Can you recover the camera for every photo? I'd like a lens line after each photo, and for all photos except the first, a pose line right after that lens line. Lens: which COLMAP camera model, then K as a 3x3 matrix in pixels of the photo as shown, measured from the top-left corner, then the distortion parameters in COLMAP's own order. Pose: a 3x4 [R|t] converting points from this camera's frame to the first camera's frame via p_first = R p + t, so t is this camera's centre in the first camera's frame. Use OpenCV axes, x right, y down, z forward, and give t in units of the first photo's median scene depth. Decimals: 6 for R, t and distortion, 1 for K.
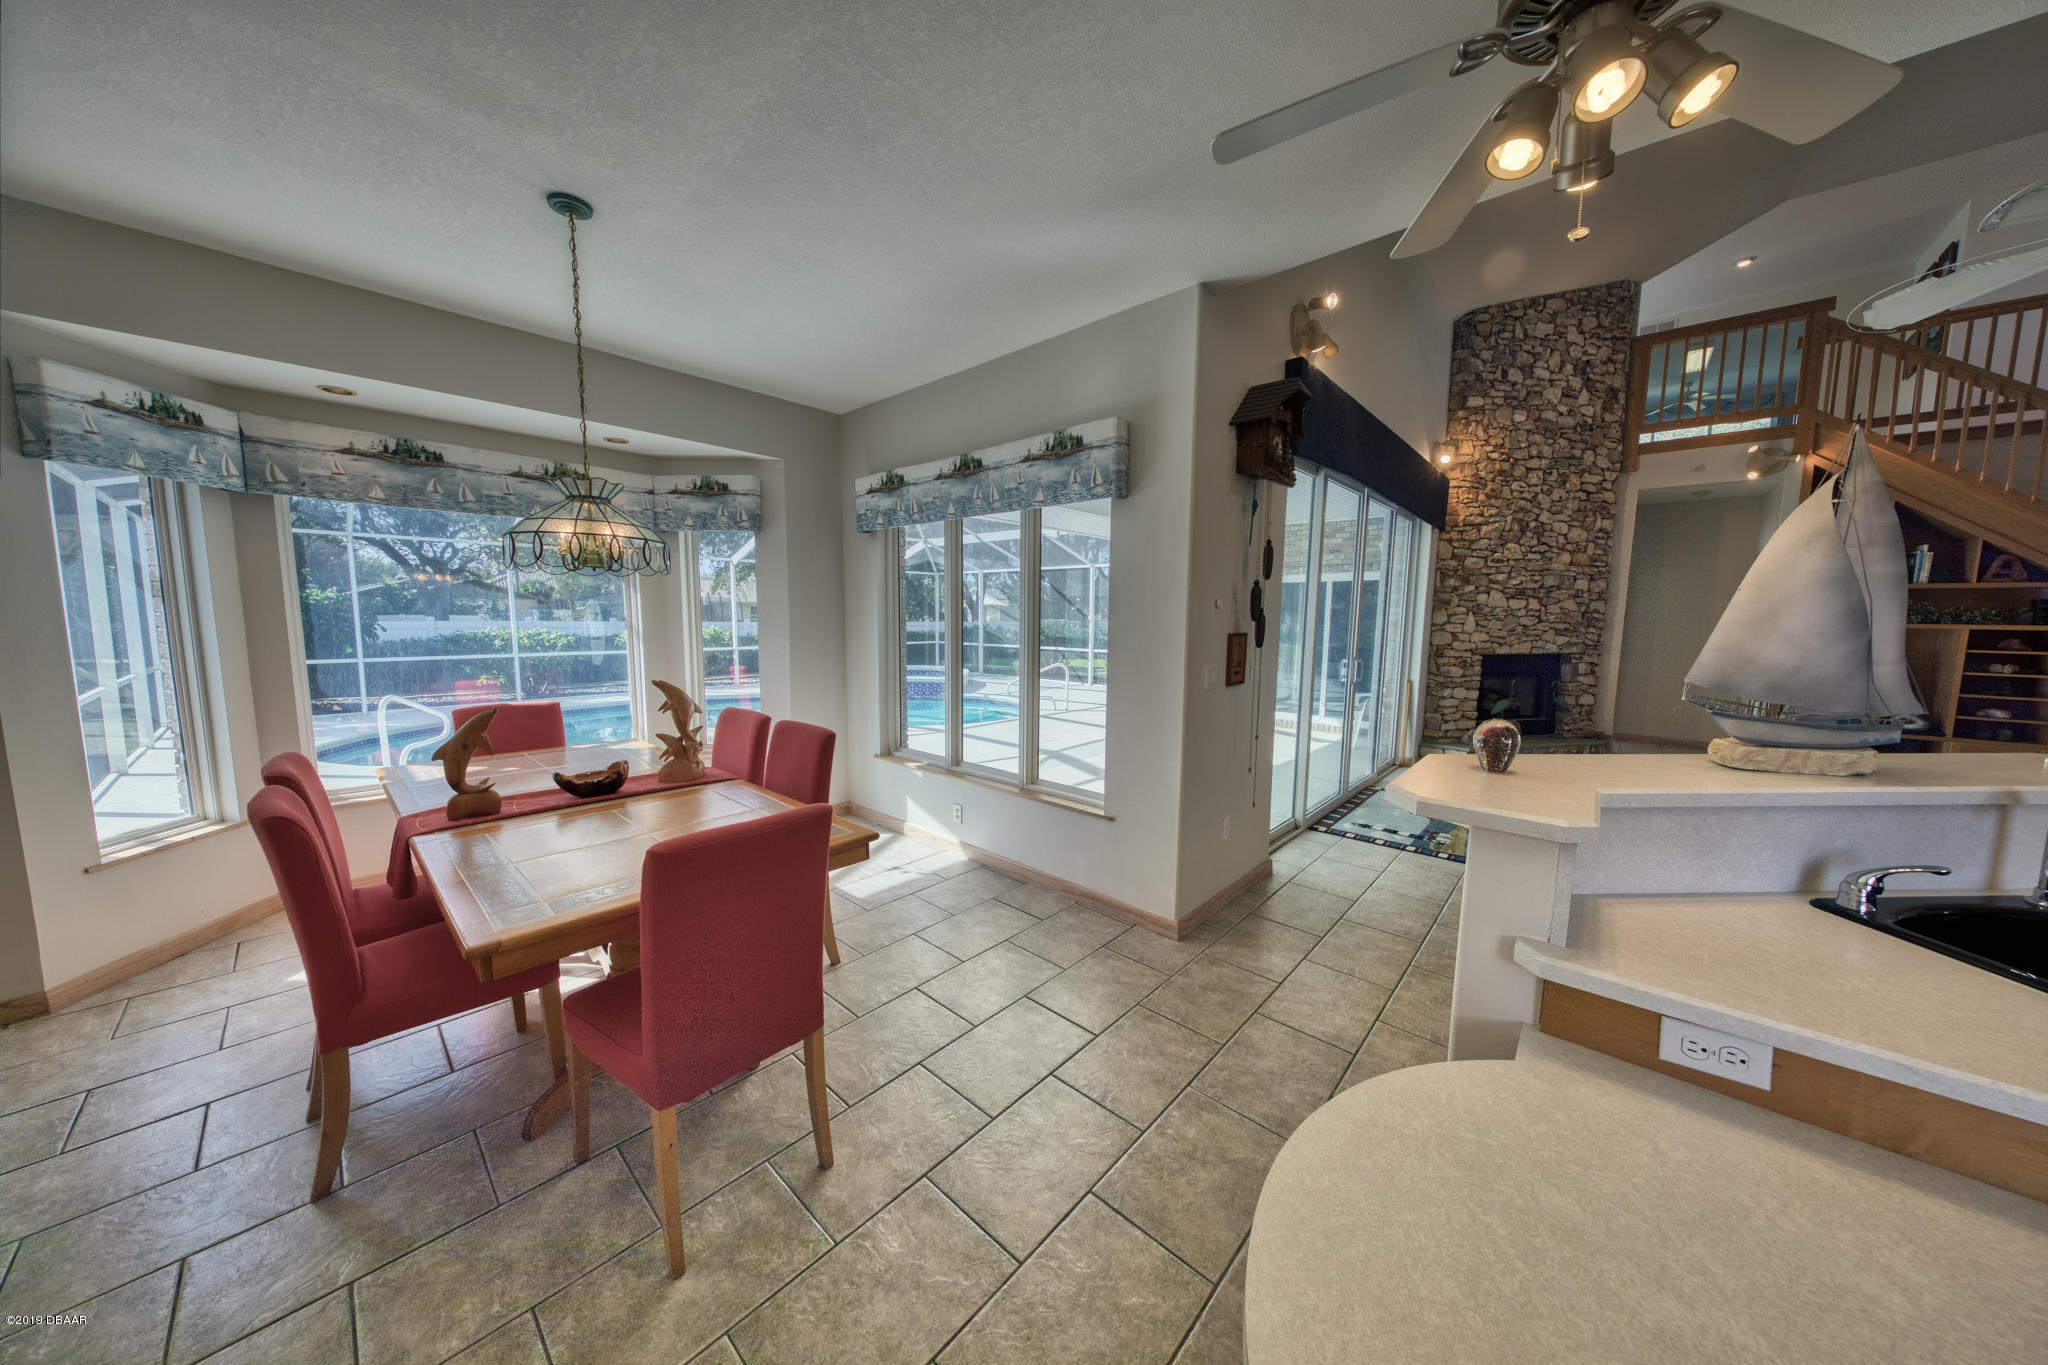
lens RADIAL K [[645.0, 0, 1017.5], [0, 645.0, 687.0], [0, 0, 1]] dist [-0.001986, -0.001765]
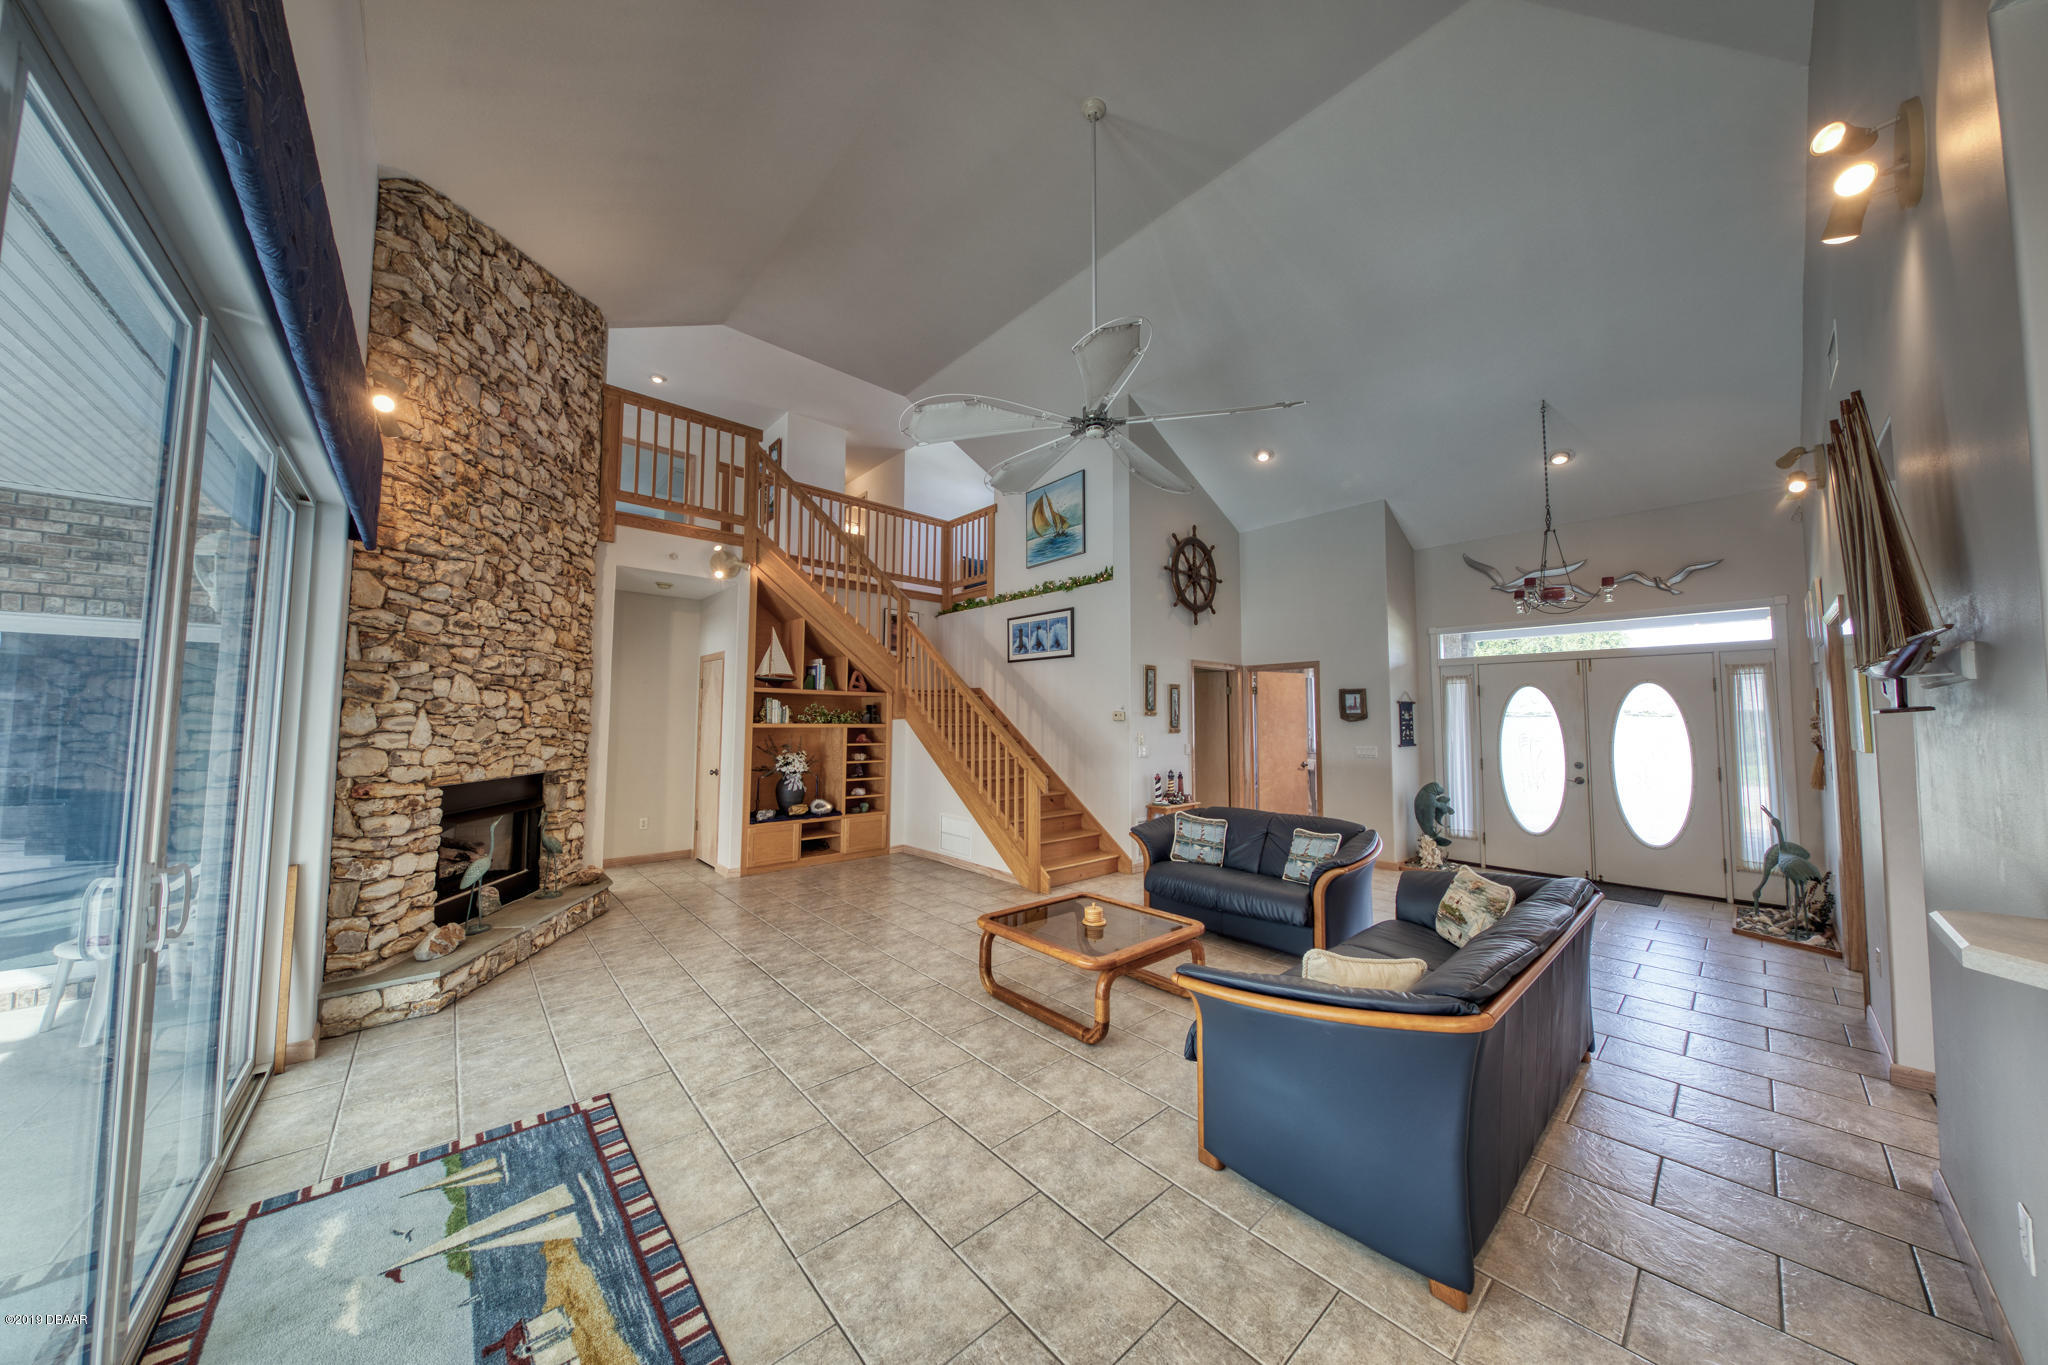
lens RADIAL K [[645.0, 0, 1016.4], [0, 645.0, 682.7], [0, 0, 1]] dist [-0.001986, -0.001765]
pose [[0.098110, 0.052643, 0.993782, 0.314349], [0.103658, 0.992627, -0.062816, -0.080214], [-0.989762, 0.109176, 0.091930, 0.669476]]
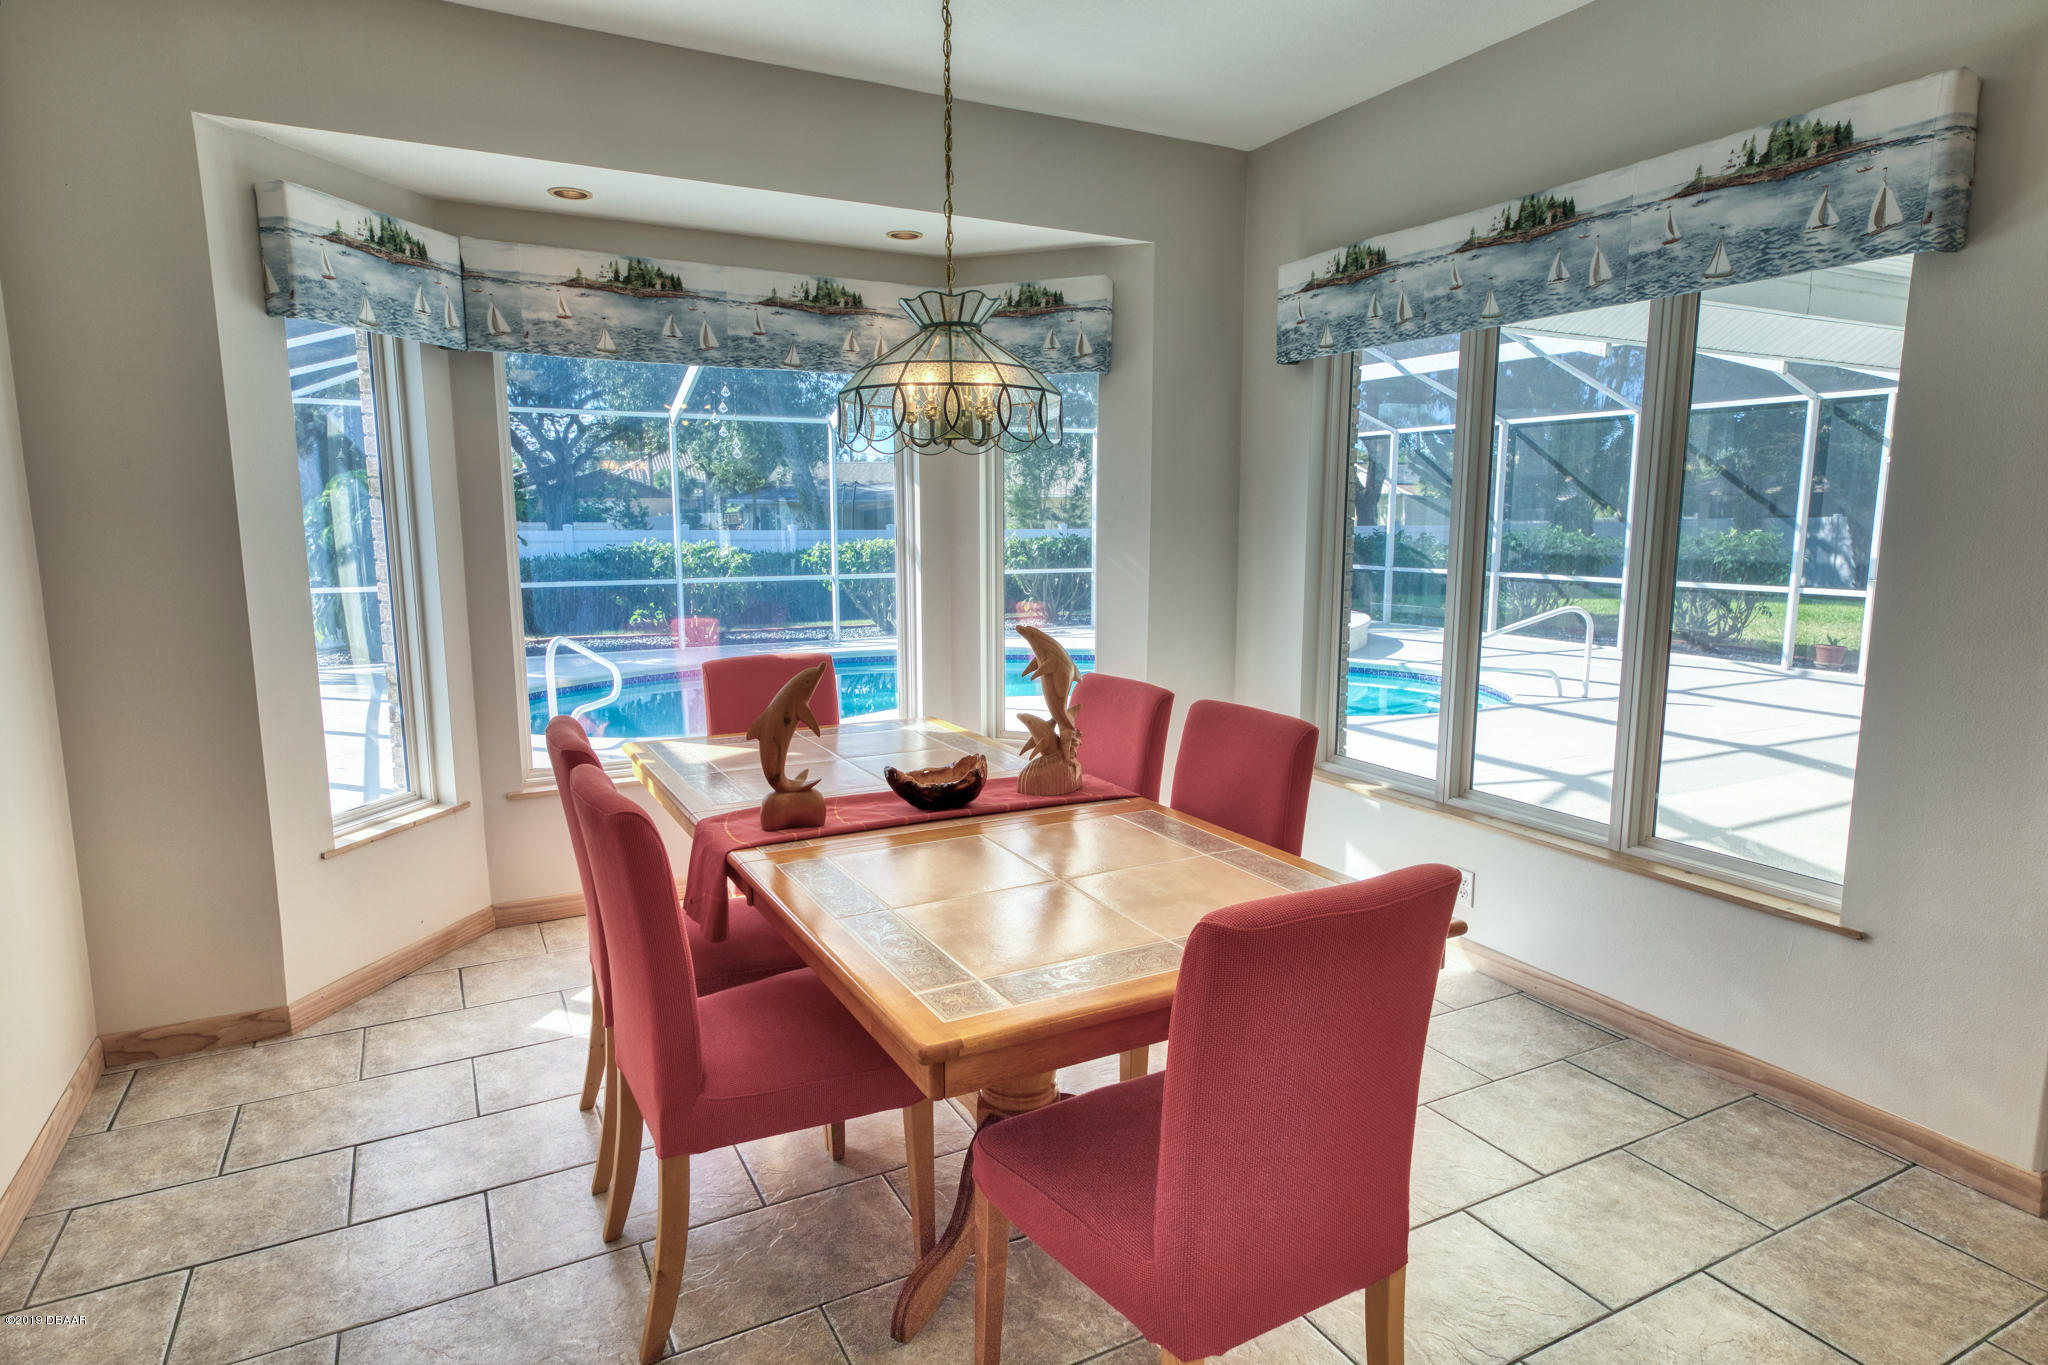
lens RADIAL K [[1134.5, 0, 1019.8], [0, 1134.5, 686.6], [0, 0, 1]] dist [0.020124, -0.008151]
pose [[0.939777, 0.040480, -0.339384, -0.113248], [-0.027440, 0.998692, 0.043135, 0.000661], [0.340686, -0.031225, 0.939658, -0.002882]]
